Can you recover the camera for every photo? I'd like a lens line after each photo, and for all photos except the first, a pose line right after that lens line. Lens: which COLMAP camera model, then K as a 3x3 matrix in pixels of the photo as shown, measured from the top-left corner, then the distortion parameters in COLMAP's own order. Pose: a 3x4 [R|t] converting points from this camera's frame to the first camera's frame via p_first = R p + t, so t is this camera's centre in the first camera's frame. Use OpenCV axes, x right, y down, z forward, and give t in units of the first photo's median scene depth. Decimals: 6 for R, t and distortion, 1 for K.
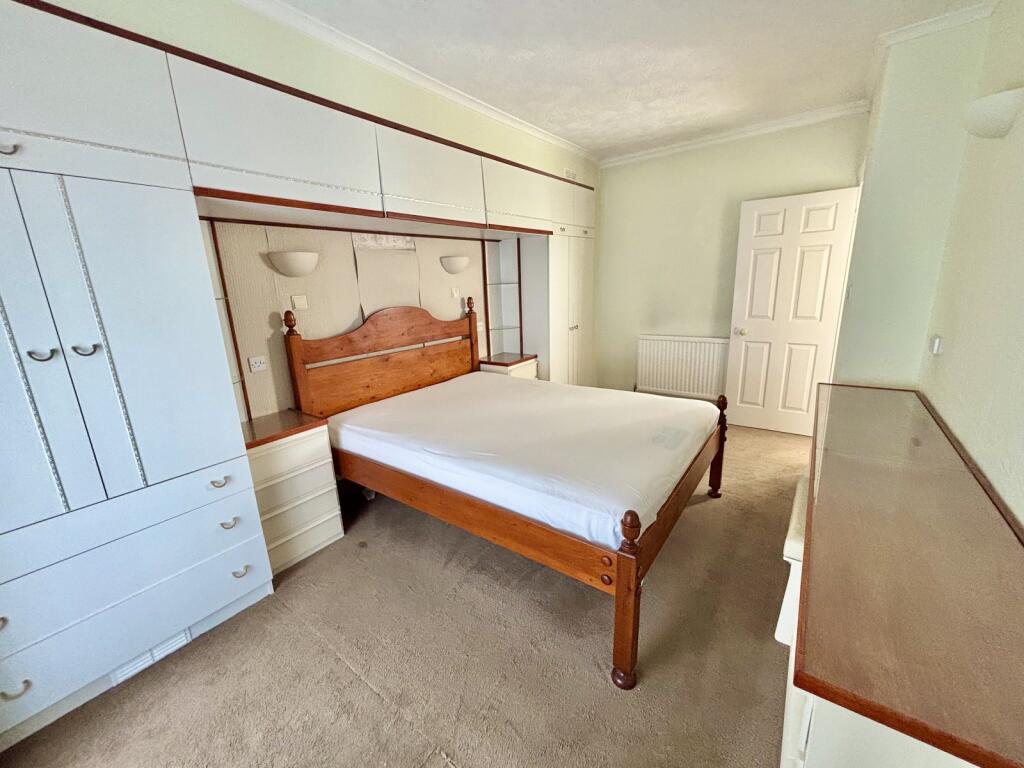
lens RADIAL K [[411.9, 0, 516.0], [0, 411.9, 380.6], [0, 0, 1]] dist [-0.000623, -0.000381]
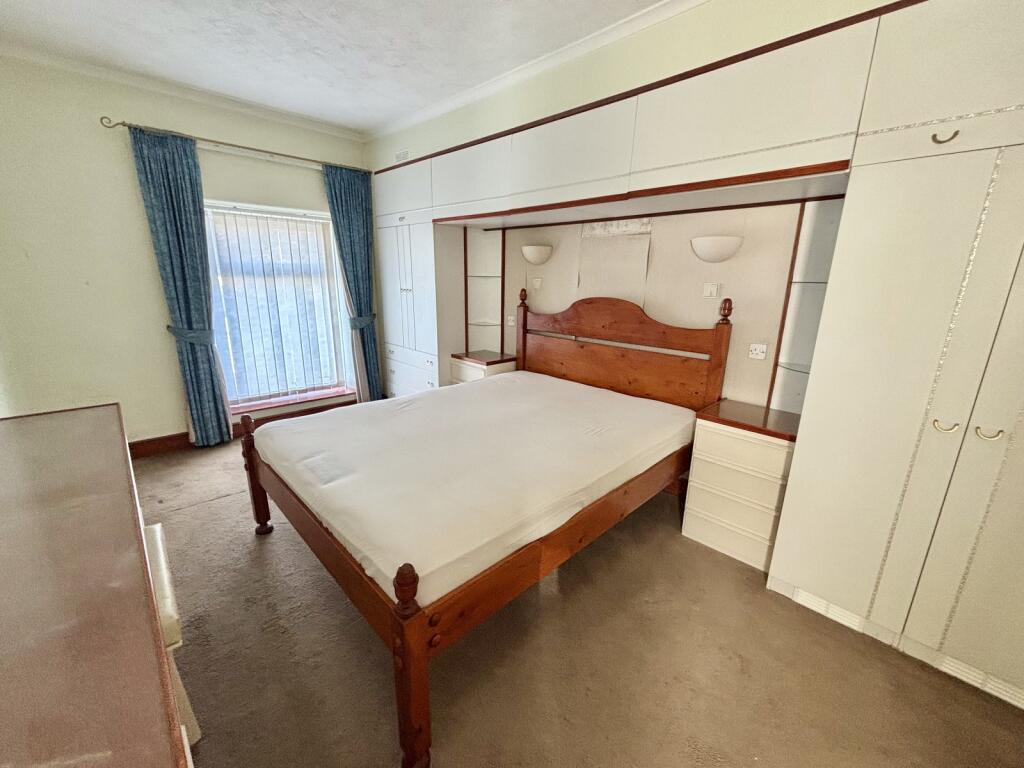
lens RADIAL K [[411.9, 0, 516.5], [0, 411.9, 385.7], [0, 0, 1]] dist [-0.000623, -0.000381]
pose [[-0.144817, 0.297762, -0.943592, 0.720604], [-0.240319, 0.914505, 0.325466, -0.260418], [0.959831, 0.273896, -0.060878, 0.942316]]
